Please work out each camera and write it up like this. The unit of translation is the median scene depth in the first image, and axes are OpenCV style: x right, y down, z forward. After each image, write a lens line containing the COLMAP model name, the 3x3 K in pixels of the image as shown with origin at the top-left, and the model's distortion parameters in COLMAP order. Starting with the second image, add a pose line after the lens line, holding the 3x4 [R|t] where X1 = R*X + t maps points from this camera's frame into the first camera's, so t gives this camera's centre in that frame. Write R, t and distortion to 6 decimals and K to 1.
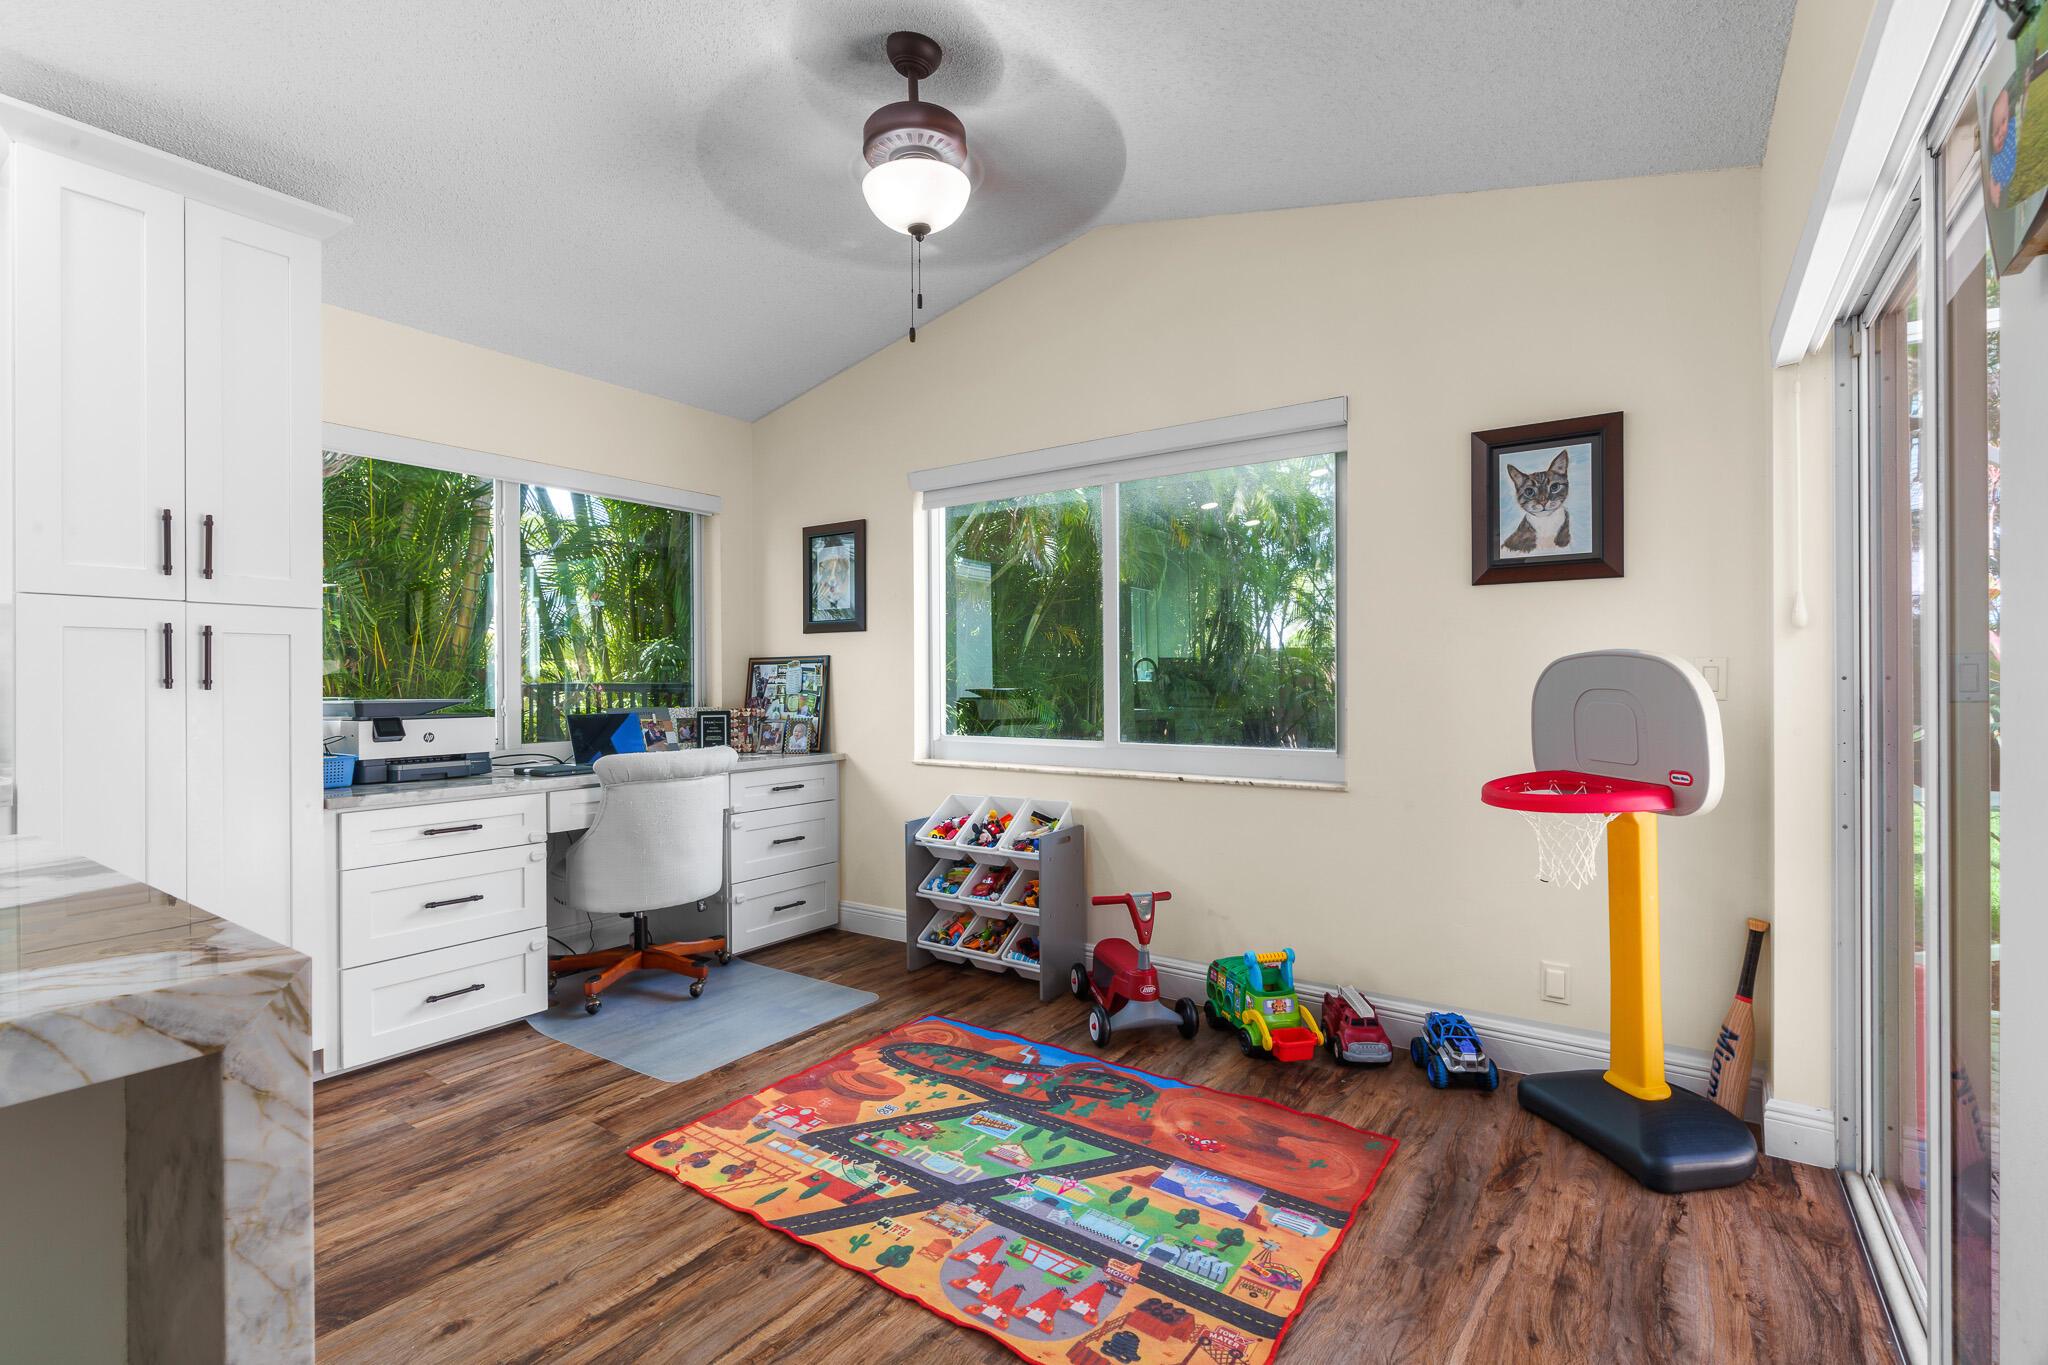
lens RADIAL K [[928.3, 0, 1010.6], [0, 928.3, 684.7], [0, 0, 1]] dist [-0.005920, 0.001169]
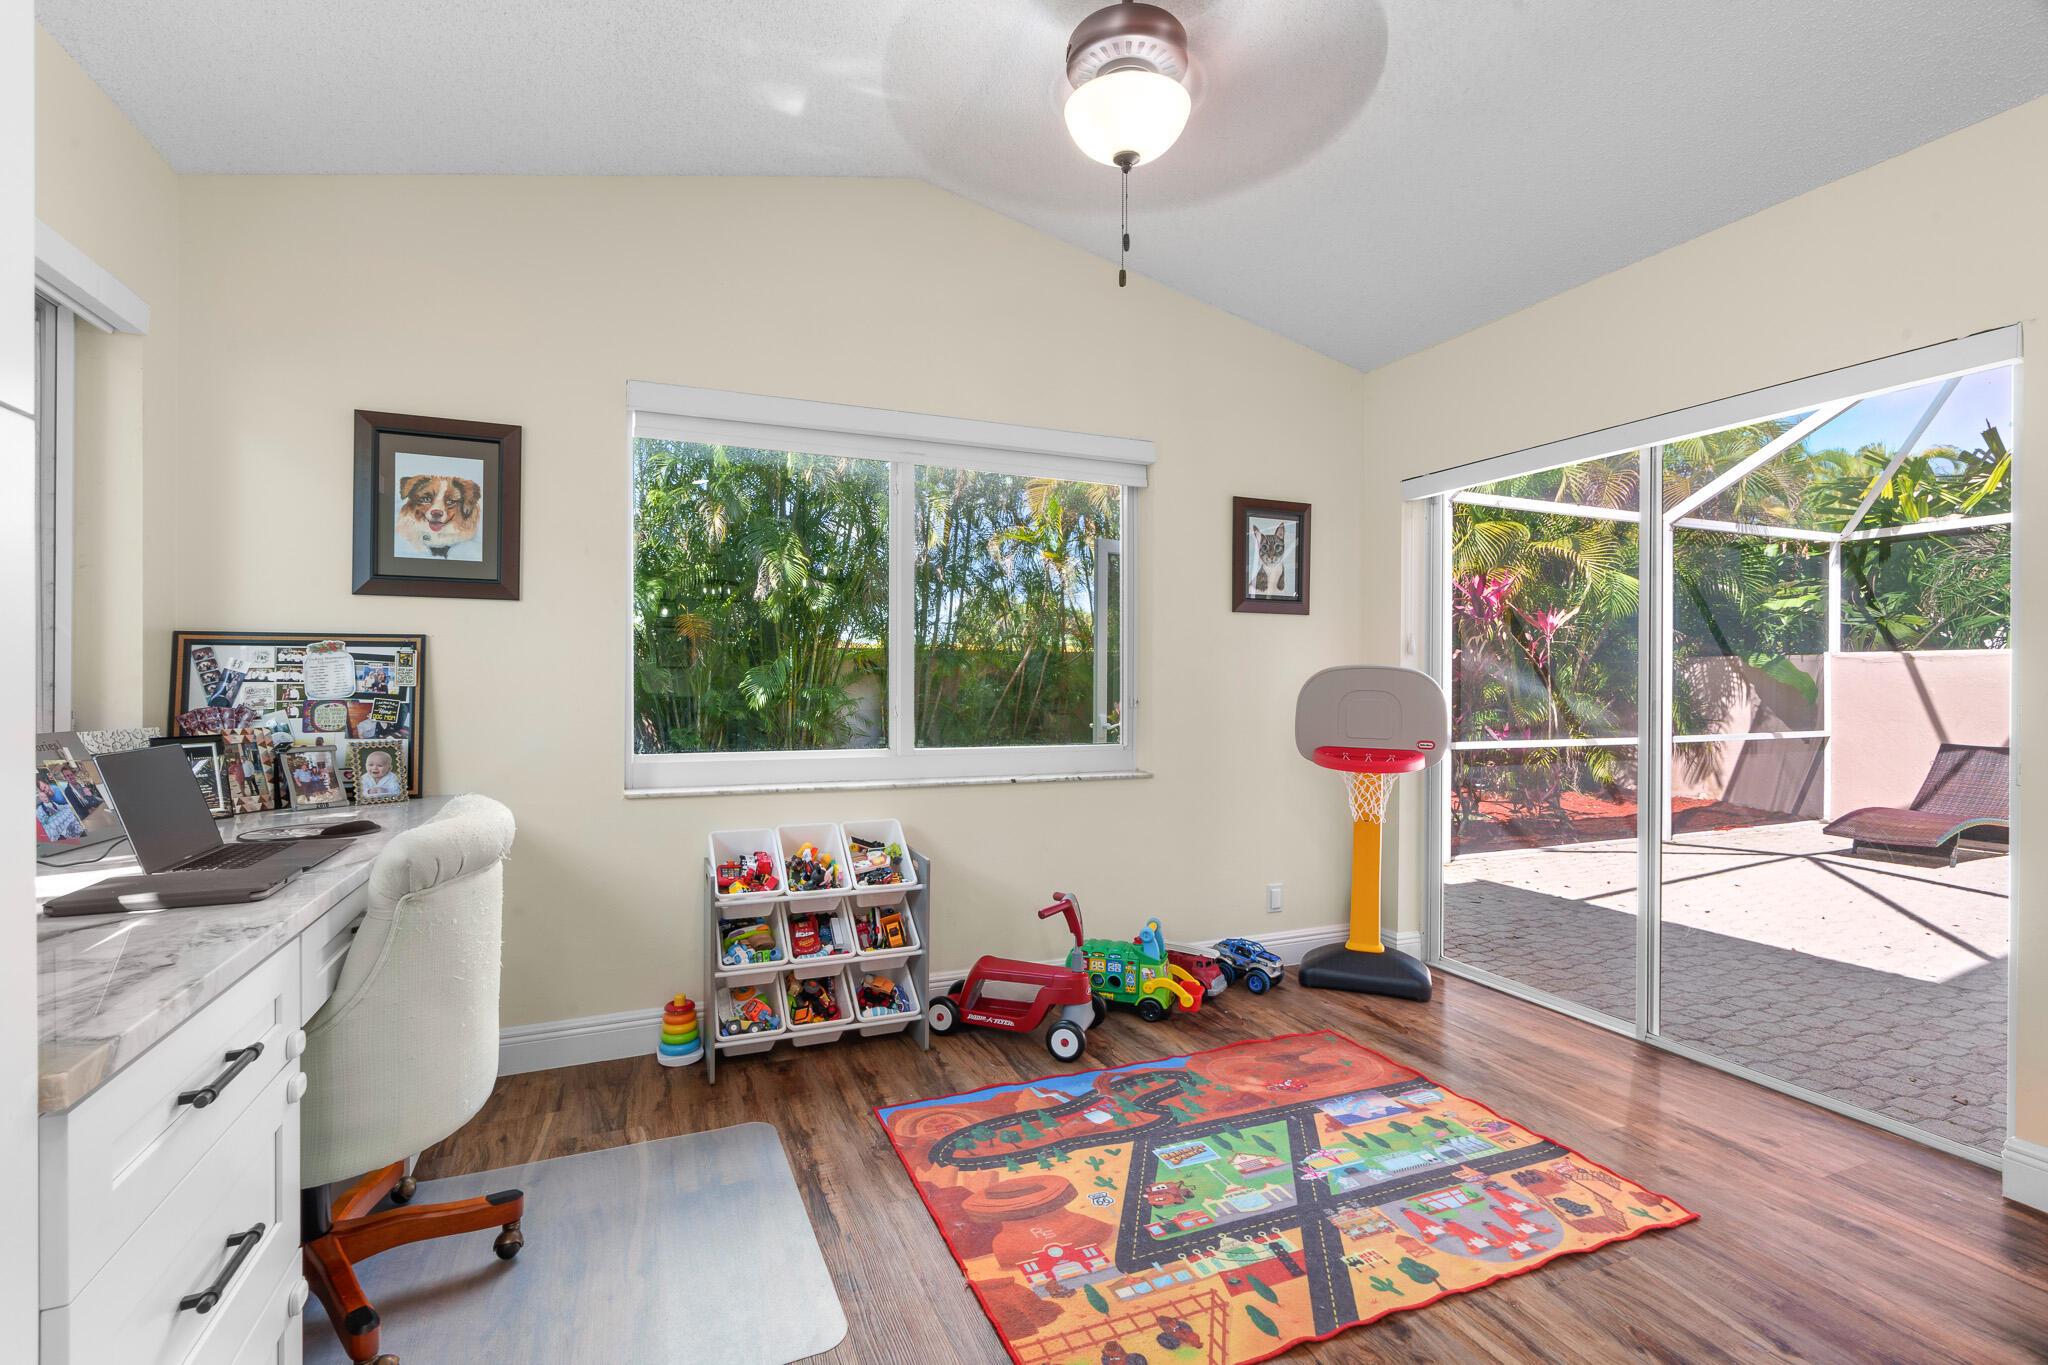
lens RADIAL K [[928.3, 0, 1016.6], [0, 928.3, 683.8], [0, 0, 1]] dist [-0.005920, 0.001169]
pose [[0.528428, 0.003693, 0.848970, -0.880990], [-0.004118, 0.999990, -0.001787, -0.000915], [-0.848968, -0.002552, 0.528437, 0.629185]]
